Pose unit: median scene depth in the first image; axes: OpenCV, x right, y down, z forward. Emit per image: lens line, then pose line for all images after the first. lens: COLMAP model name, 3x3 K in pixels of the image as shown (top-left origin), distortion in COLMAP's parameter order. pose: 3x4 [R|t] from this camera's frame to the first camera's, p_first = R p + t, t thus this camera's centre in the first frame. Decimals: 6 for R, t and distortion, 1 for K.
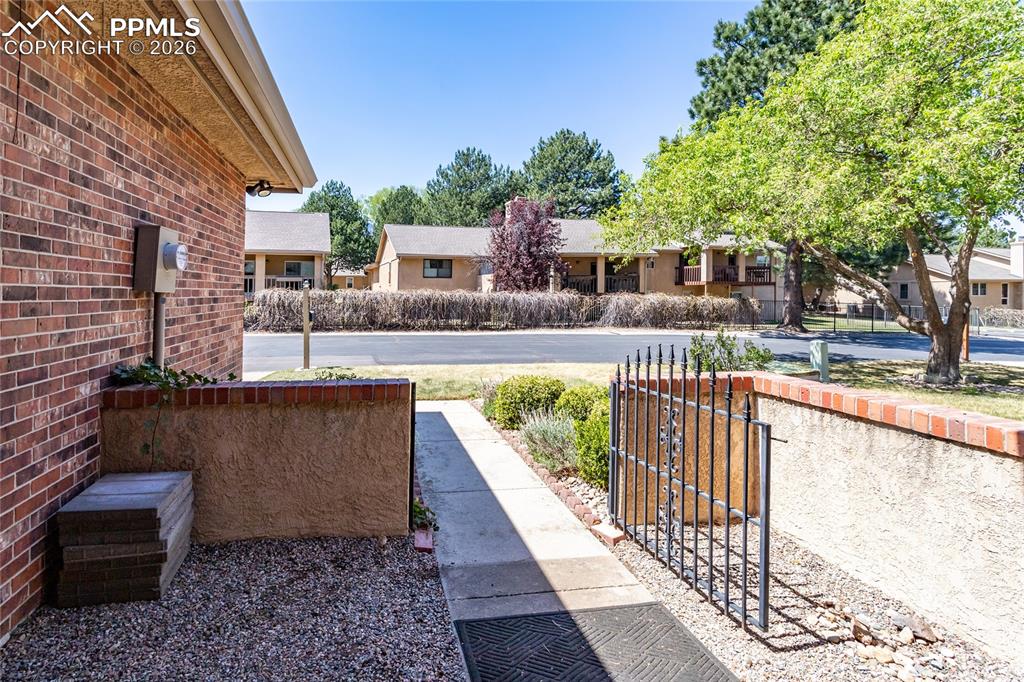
lens RADIAL K [[488.0, 0, 512.0], [0, 488.0, 341.0], [0, 0, 1]] dist [0.000405, 0.000367]
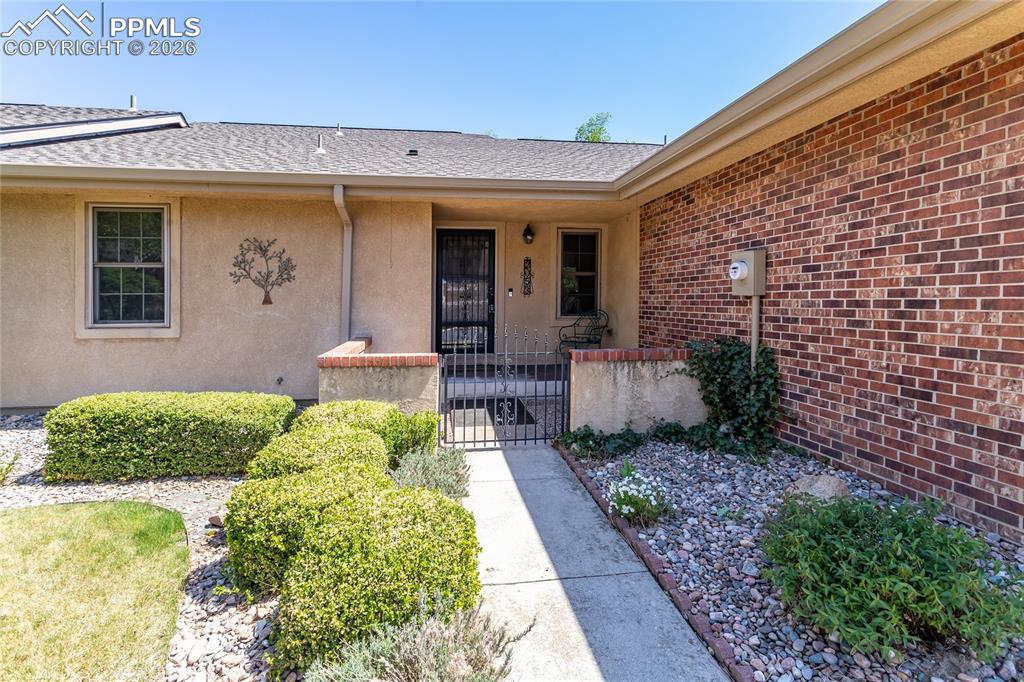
lens RADIAL K [[508.7, 0, 509.4], [0, 508.7, 306.7], [0, 0, 1]] dist [0.001403, 0.000744]
pose [[-0.990566, 0.008355, 0.136783, -0.276380], [0.023294, 0.993880, 0.107983, -0.286994], [-0.135043, 0.110151, -0.984698, 3.013691]]
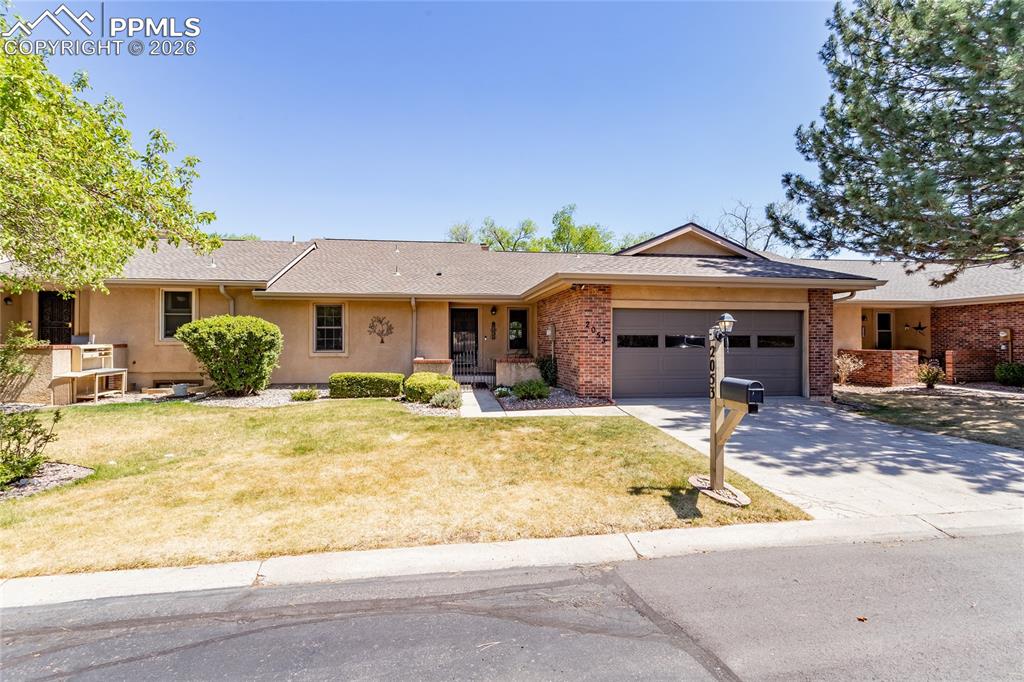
lens RADIAL K [[488.0, 0, 512.0], [0, 488.0, 341.0], [0, 0, 1]] dist [0.000405, 0.000367]
pose [[-0.988952, 0.007364, 0.148054, -1.158105], [0.021589, 0.995271, 0.094707, -0.599471], [-0.146657, 0.096857, -0.984434, 6.201255]]
